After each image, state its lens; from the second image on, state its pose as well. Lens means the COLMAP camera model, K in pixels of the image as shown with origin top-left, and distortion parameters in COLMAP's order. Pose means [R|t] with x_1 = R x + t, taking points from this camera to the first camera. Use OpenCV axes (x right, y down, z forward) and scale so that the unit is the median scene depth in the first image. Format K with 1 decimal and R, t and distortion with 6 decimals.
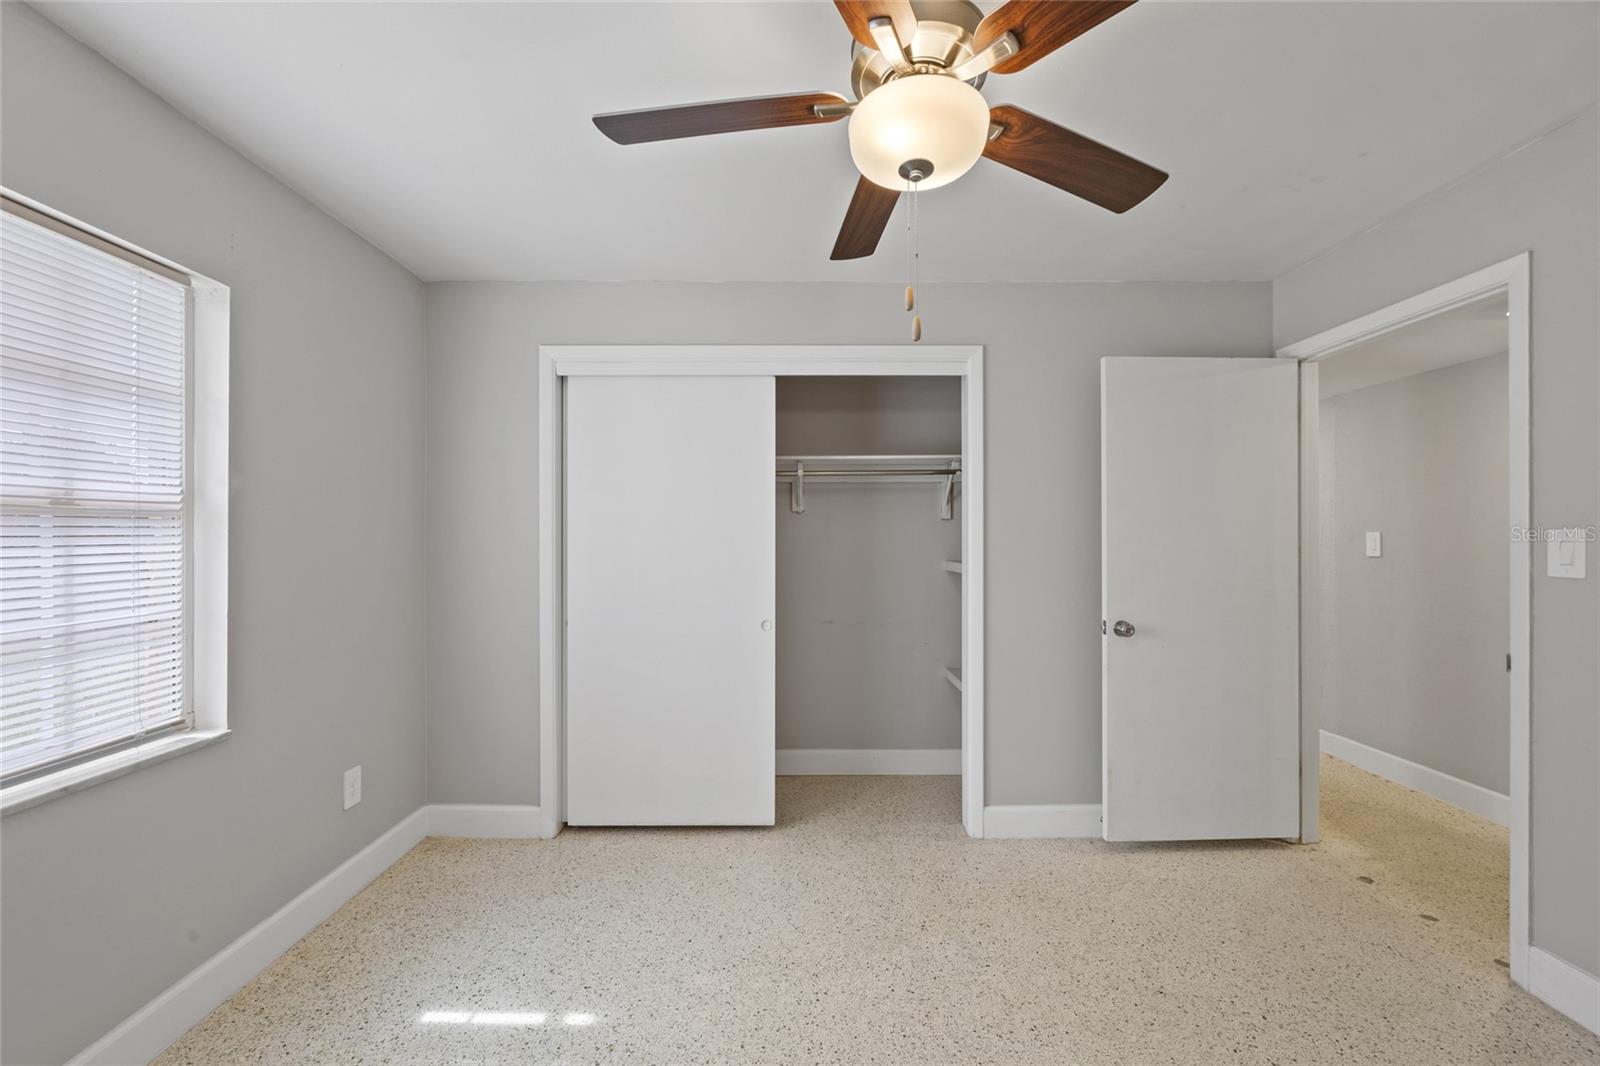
lens RADIAL K [[624.3, 0, 788.6], [0, 624.3, 534.0], [0, 0, 1]] dist [0.000404, 0.000180]
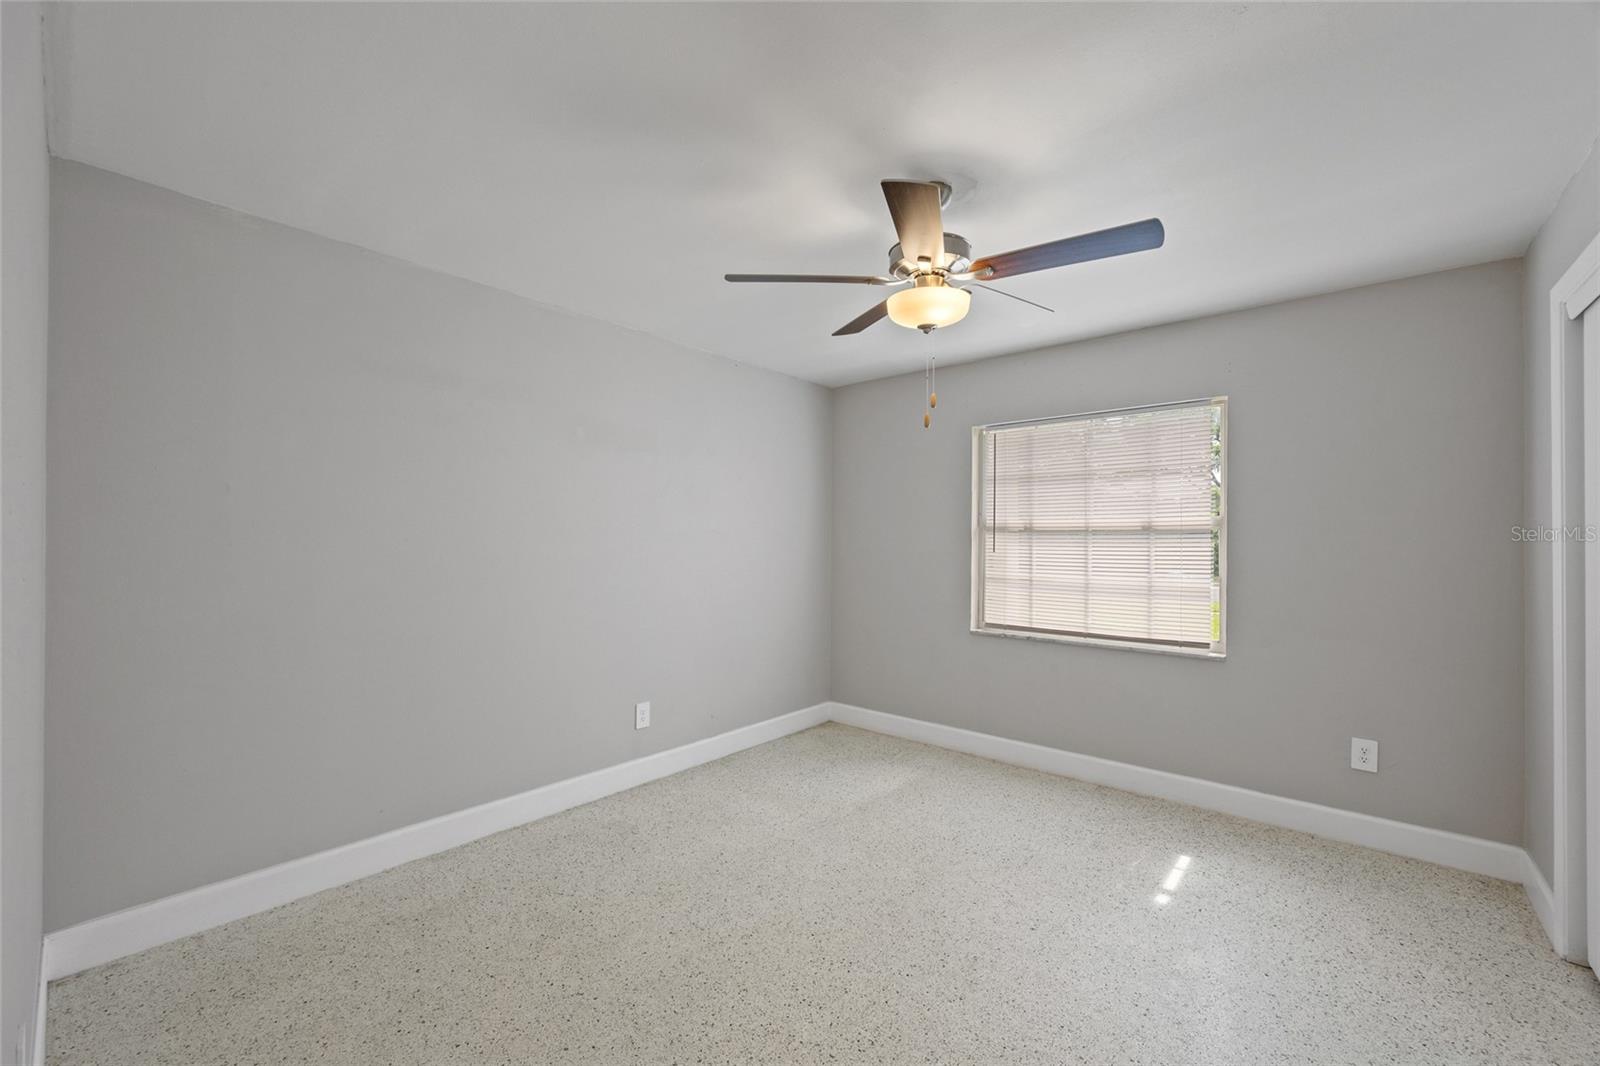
lens RADIAL K [[624.3, 0, 802.9], [0, 624.3, 541.6], [0, 0, 1]] dist [0.000404, 0.000180]
pose [[-0.645648, -0.005626, -0.763615, 1.189136], [0.002386, 0.999953, -0.009384, 0.015603], [0.763632, -0.007881, -0.645604, 1.279165]]
